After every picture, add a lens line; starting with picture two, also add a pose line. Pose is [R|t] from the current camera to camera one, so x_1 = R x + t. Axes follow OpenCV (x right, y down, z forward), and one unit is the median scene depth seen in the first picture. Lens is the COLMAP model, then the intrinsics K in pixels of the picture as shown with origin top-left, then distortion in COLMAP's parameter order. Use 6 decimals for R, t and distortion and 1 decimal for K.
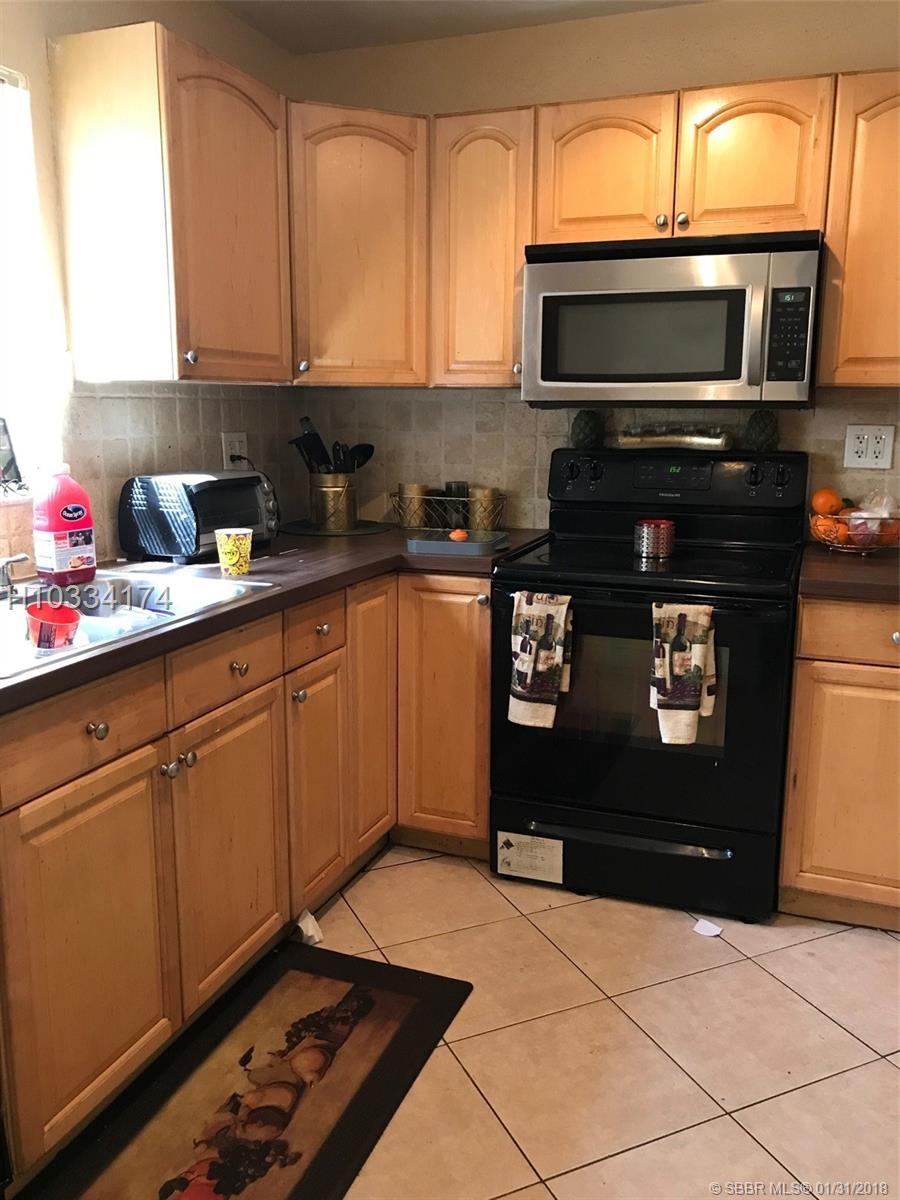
lens RADIAL K [[985.5, 0, 450.2], [0, 985.5, 599.0], [0, 0, 1]] dist [0.027097, -0.016377]
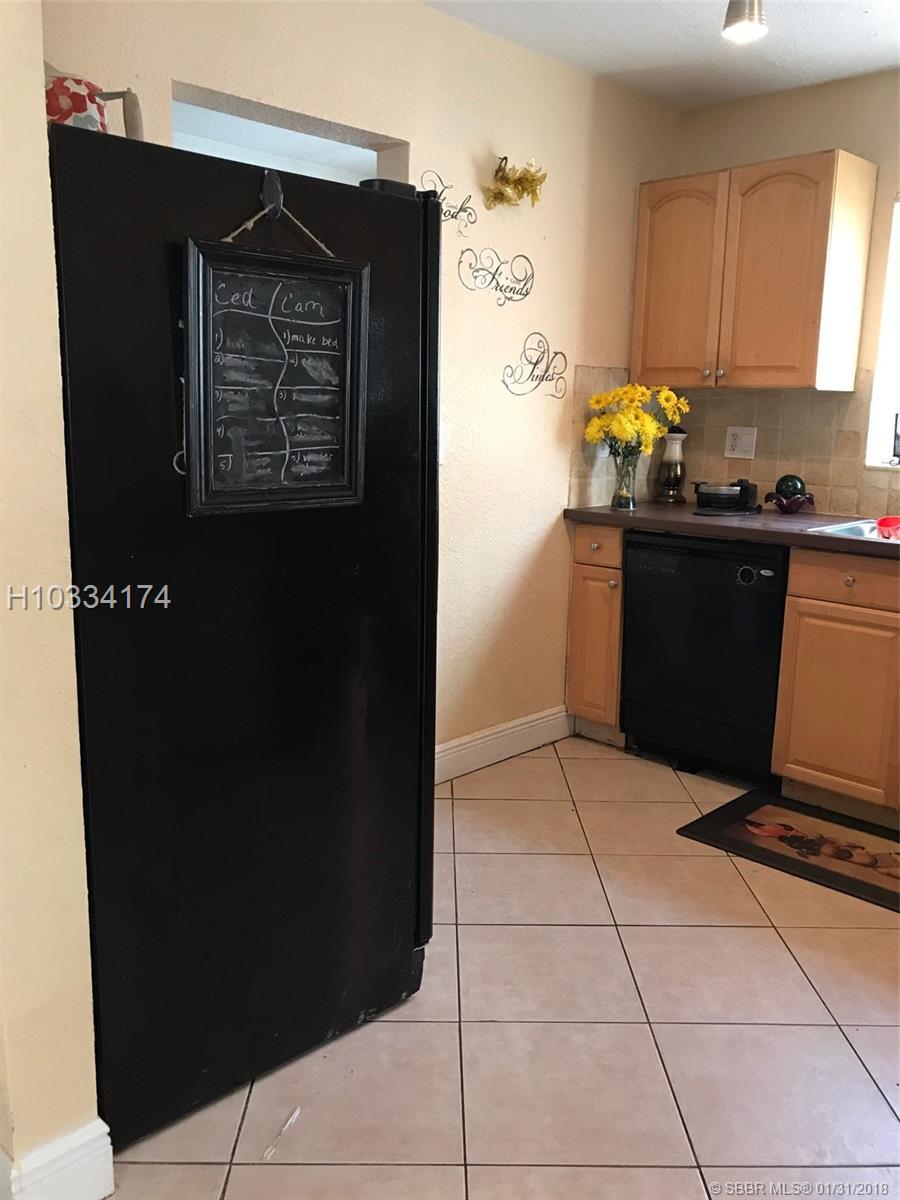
lens RADIAL K [[985.5, 0, 449.8], [0, 985.5, 598.6], [0, 0, 1]] dist [0.027097, -0.016377]
pose [[-0.410664, 0.158287, -0.897942, 1.458585], [-0.198732, 0.945600, 0.257577, -0.147074], [0.889865, 0.284228, -0.356868, 0.915684]]
